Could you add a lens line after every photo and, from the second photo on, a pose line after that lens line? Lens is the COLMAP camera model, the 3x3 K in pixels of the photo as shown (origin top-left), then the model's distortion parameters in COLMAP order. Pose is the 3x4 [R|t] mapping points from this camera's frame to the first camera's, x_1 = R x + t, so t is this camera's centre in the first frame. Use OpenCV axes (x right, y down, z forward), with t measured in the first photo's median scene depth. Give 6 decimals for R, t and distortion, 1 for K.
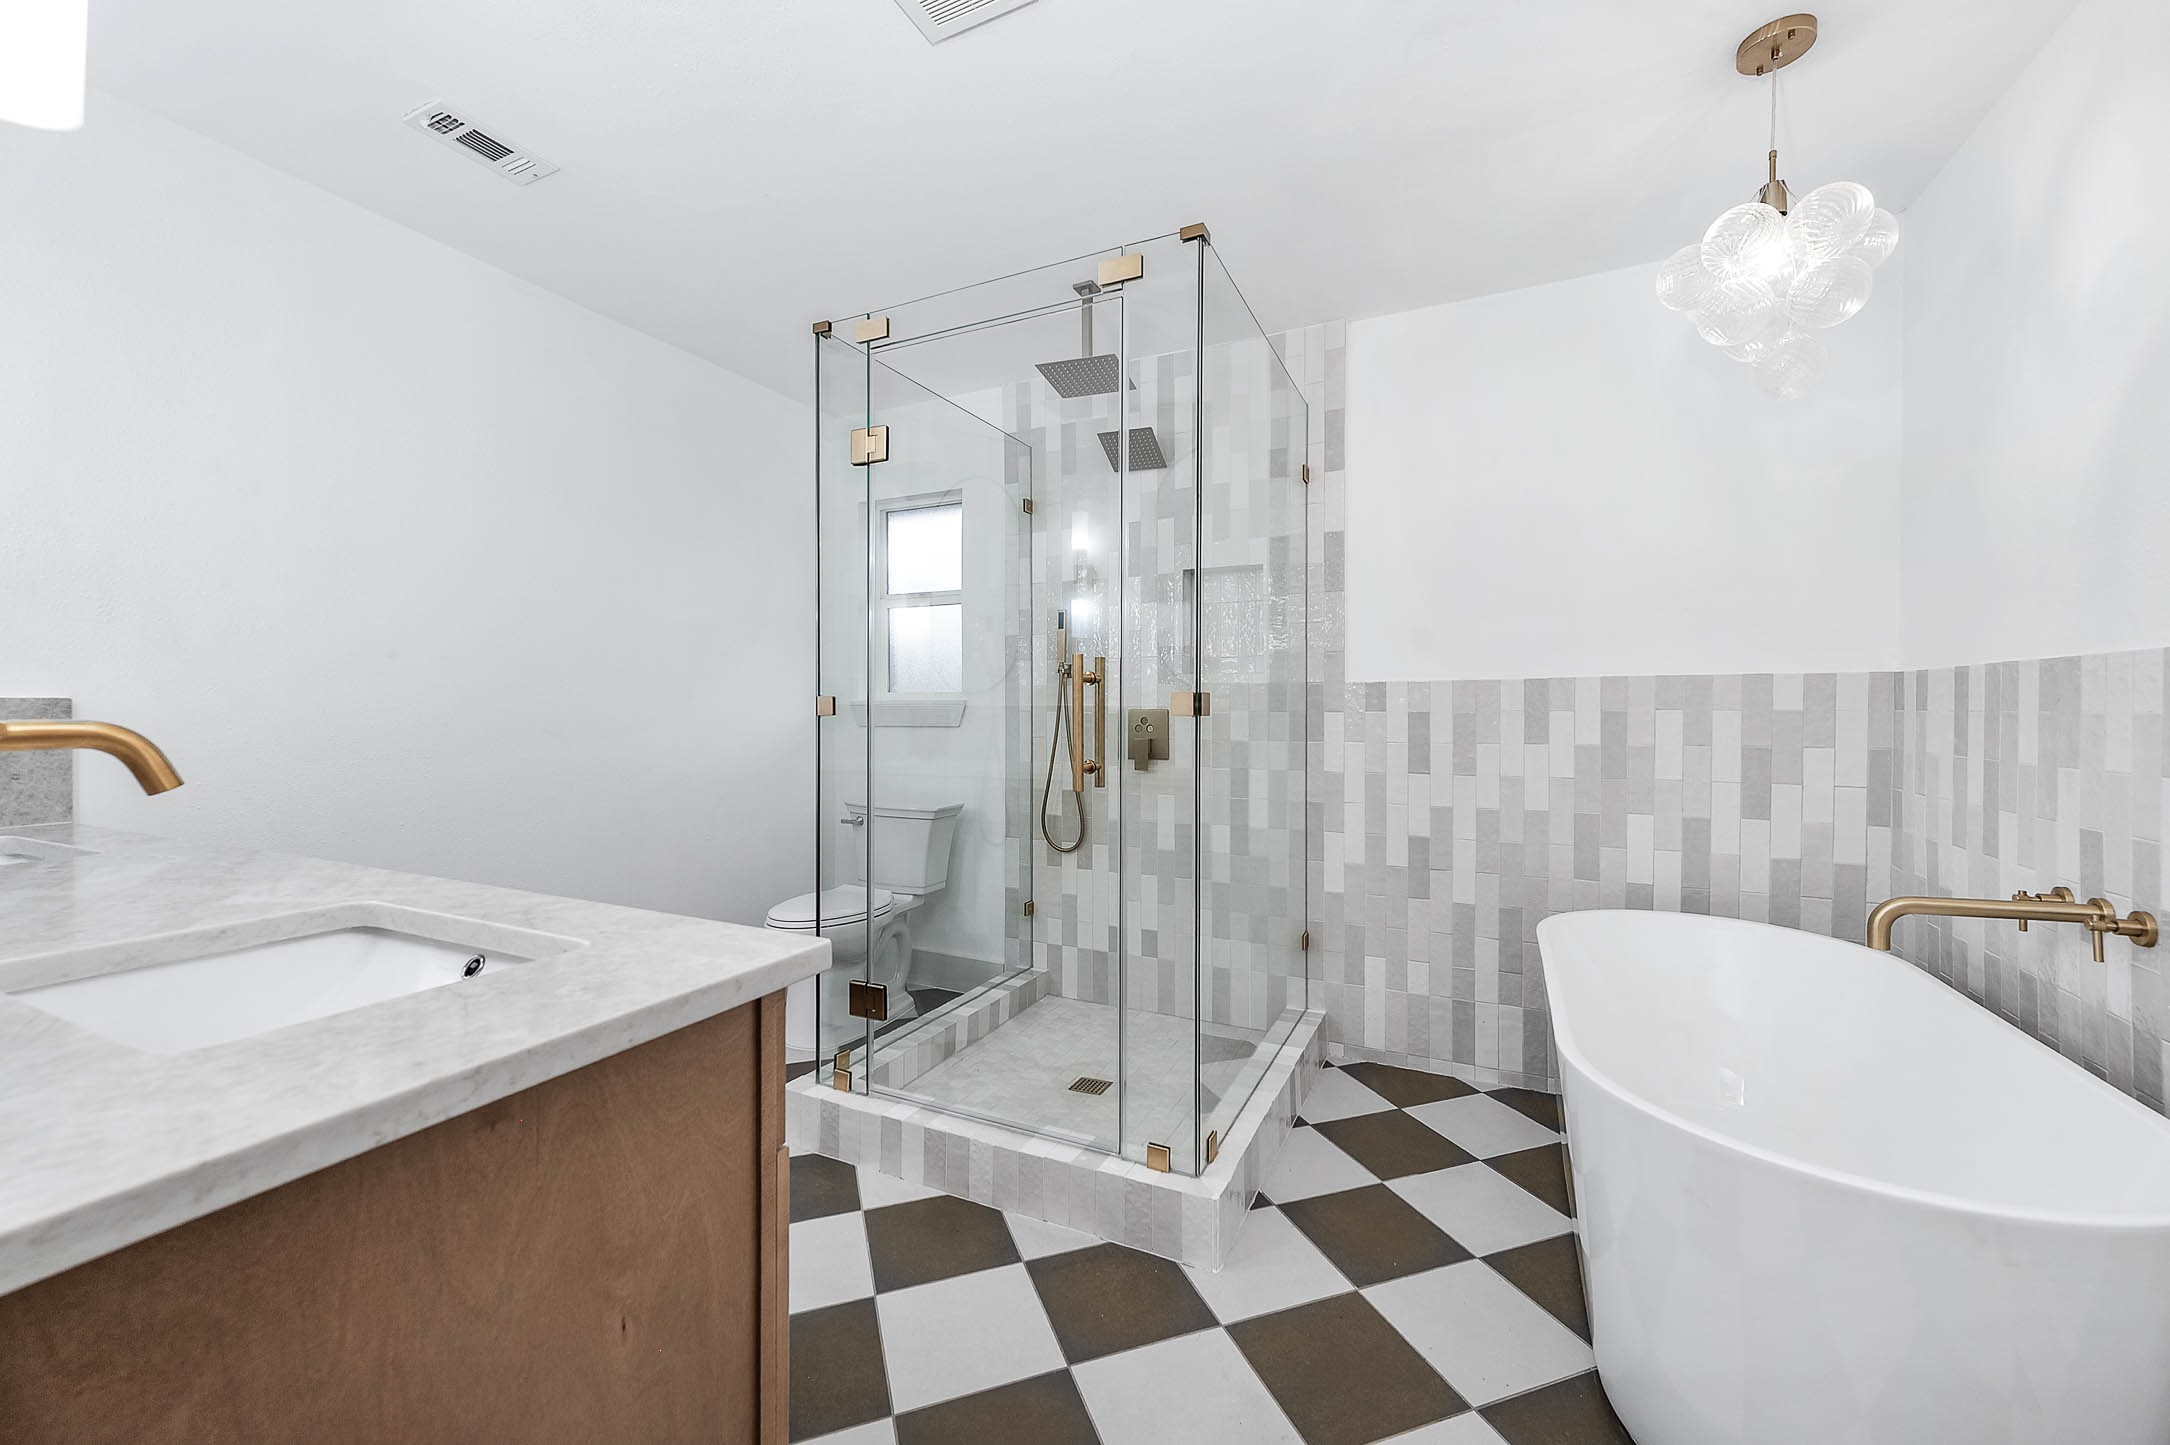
lens RADIAL K [[852.8, 0, 1084.7], [0, 852.8, 717.7], [0, 0, 1]] dist [0.010016, 0.000087]
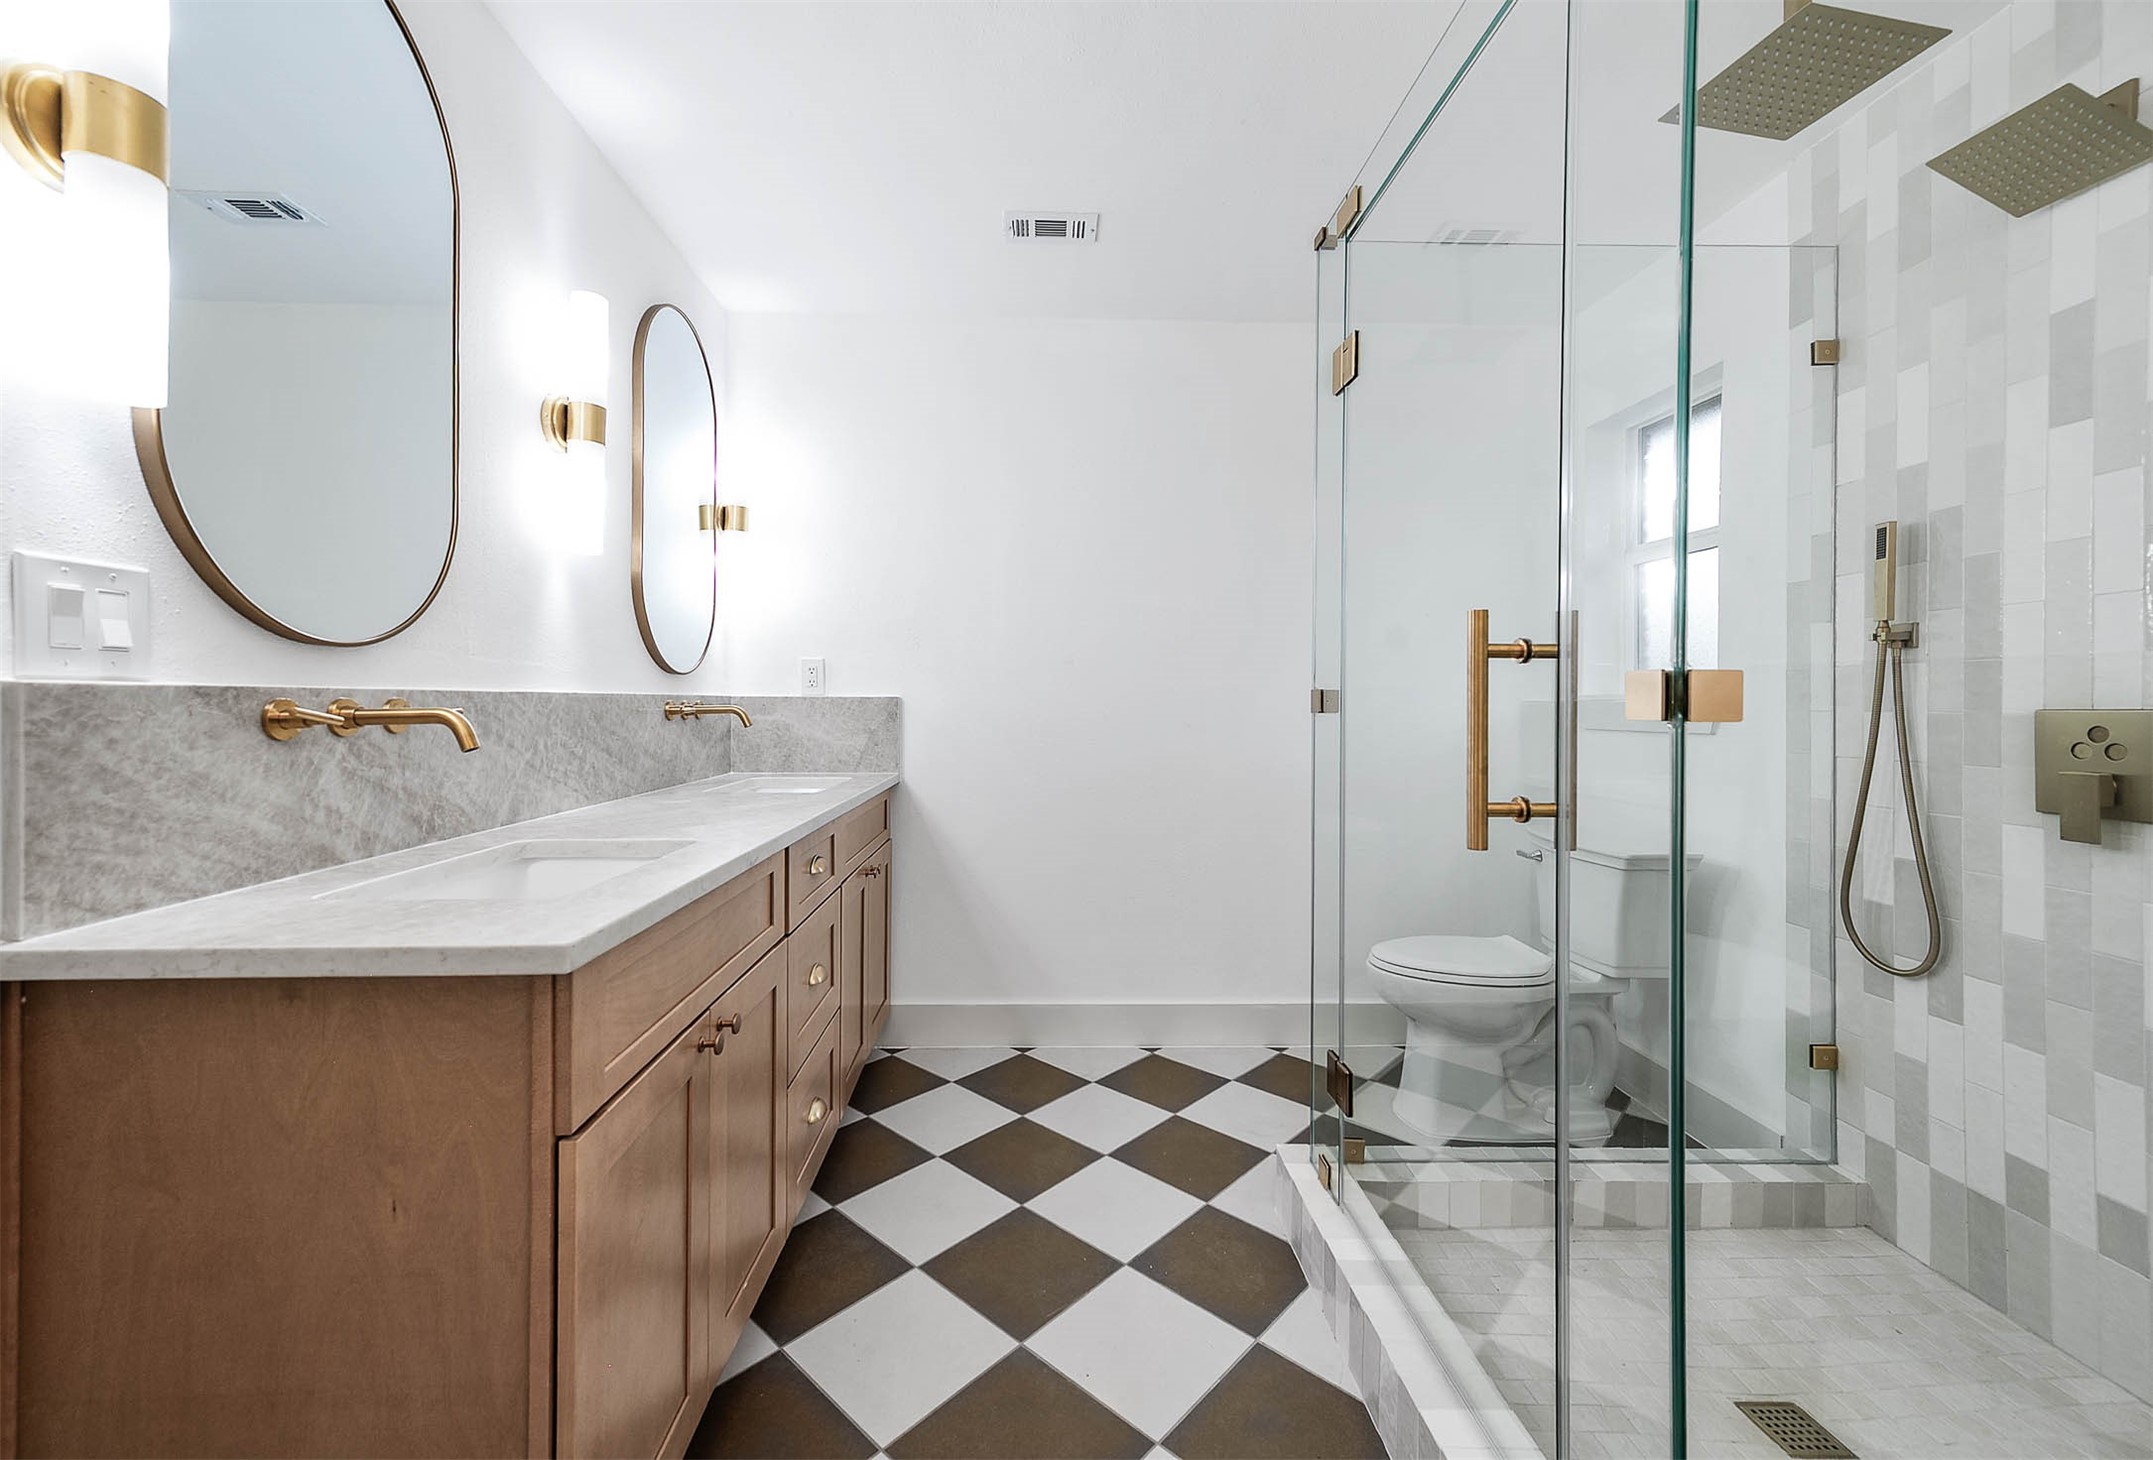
lens RADIAL K [[874.1, 0, 1103.8], [0, 874.1, 702.7], [0, 0, 1]] dist [0.010006, 0.000506]
pose [[0.459052, 0.002080, -0.888407, 0.267033], [-0.013541, 0.999897, -0.004656, -0.004208], [0.888306, 0.014167, 0.459033, 0.337593]]
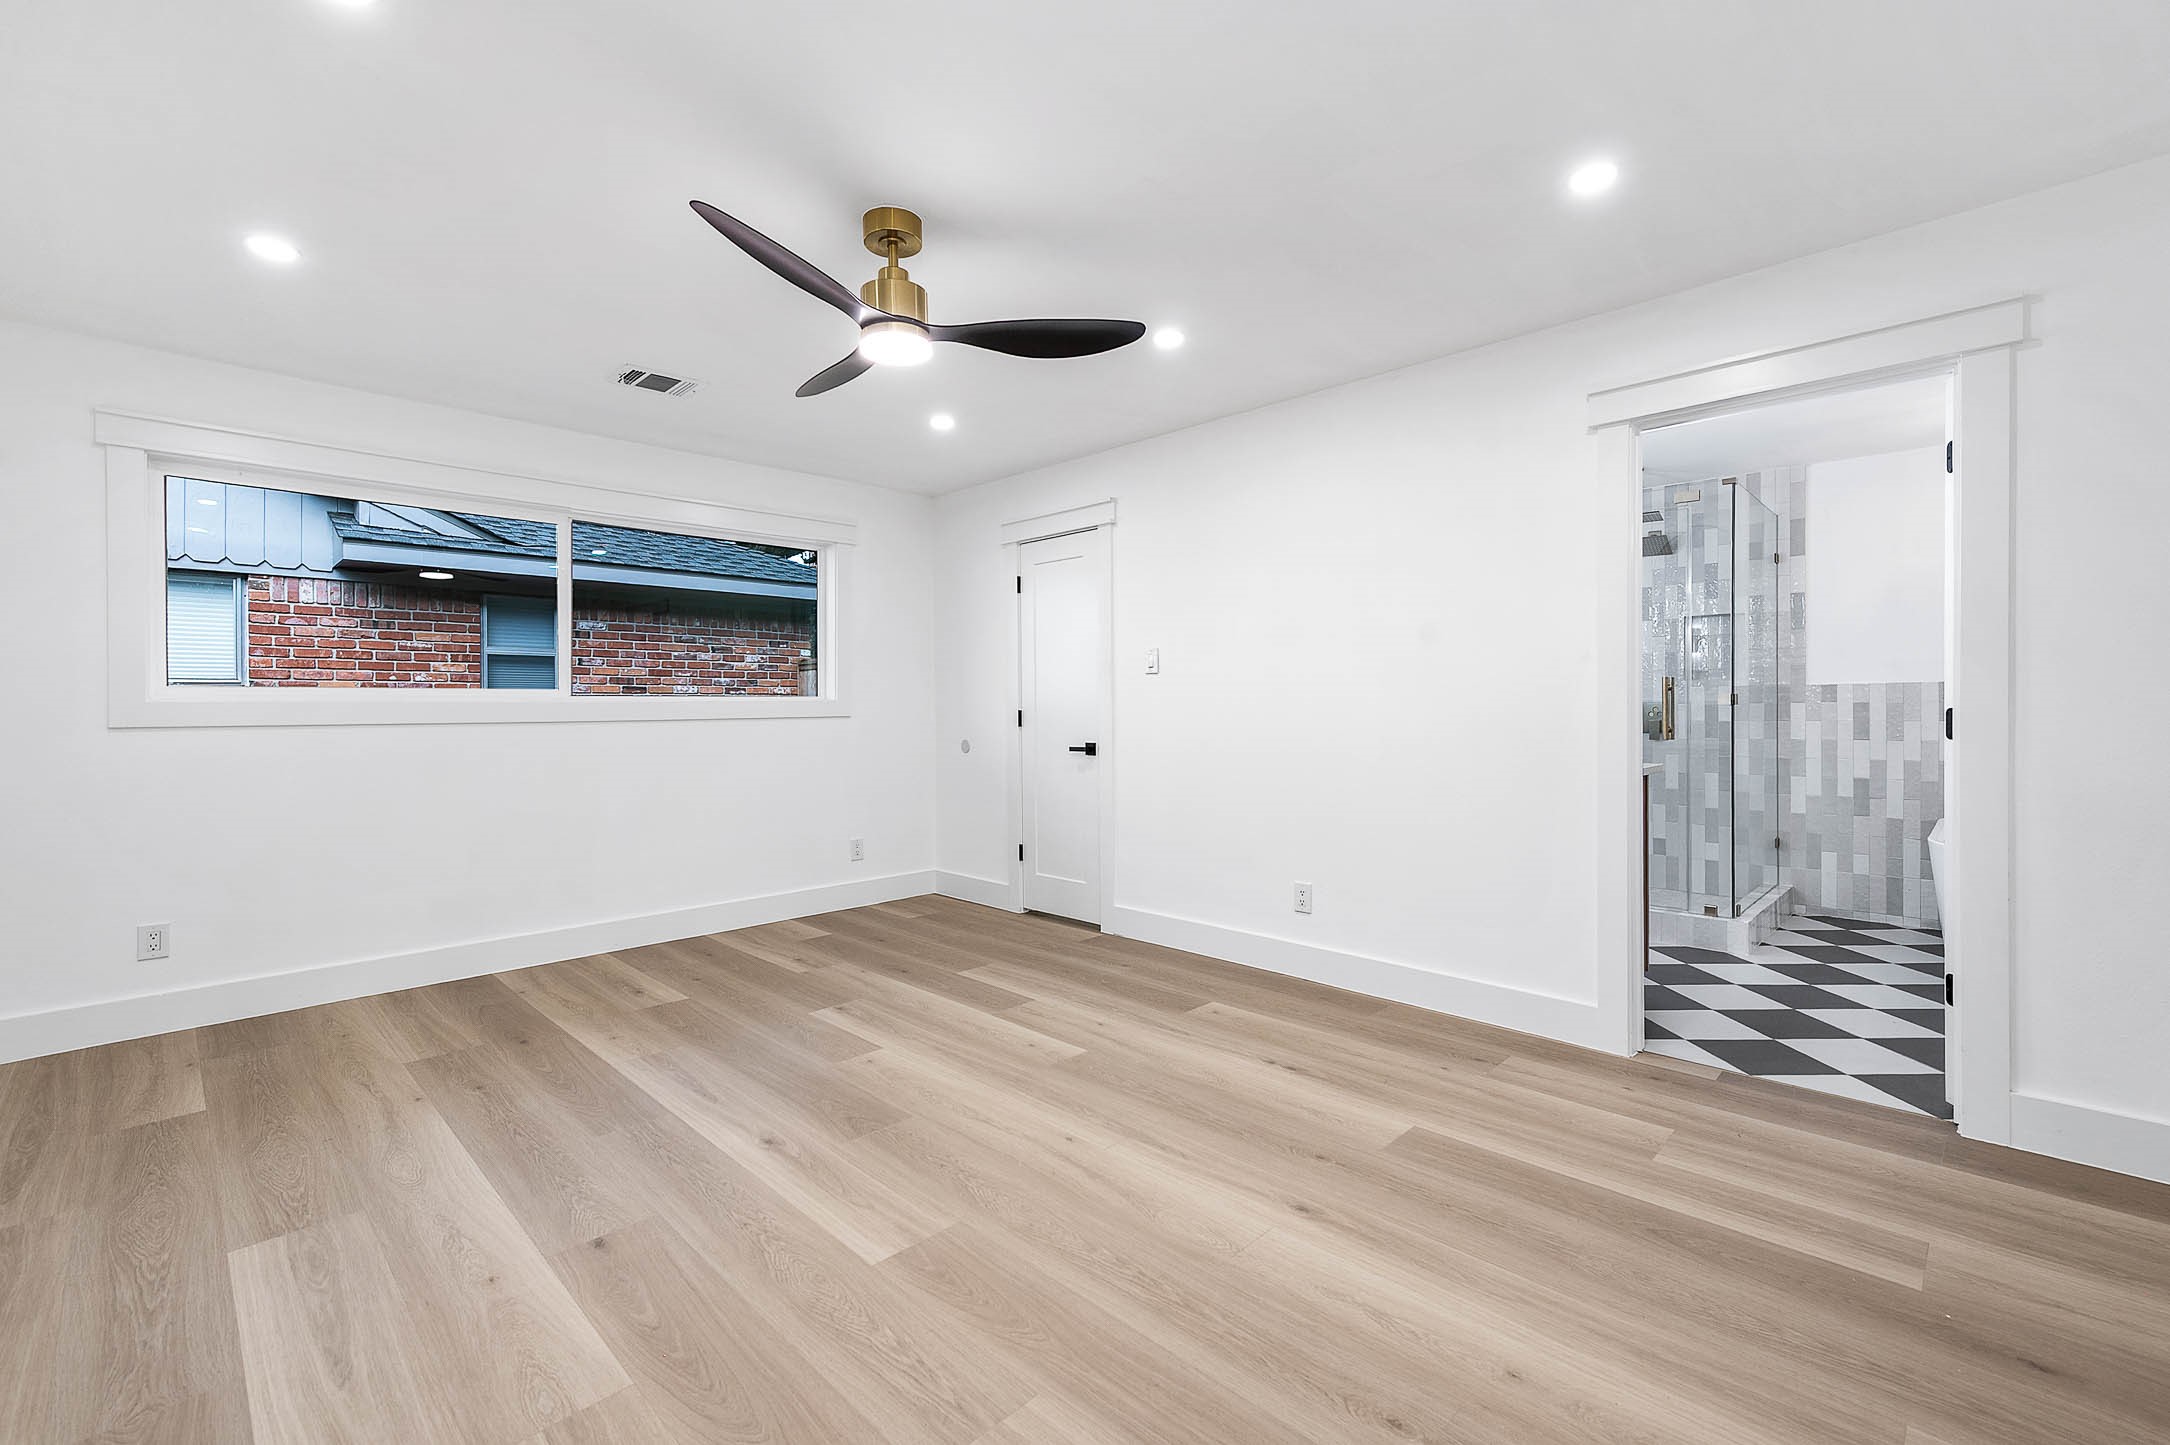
lens RADIAL K [[909.2, 0, 1093.5], [0, 909.2, 708.4], [0, 0, 1]] dist [0.007371, 0.000836]
pose [[0.930752, -0.001075, -0.365650, -0.323891], [-0.001618, 0.999974, -0.007060, 0.018809], [0.365648, 0.007163, 0.930726, -1.120918]]
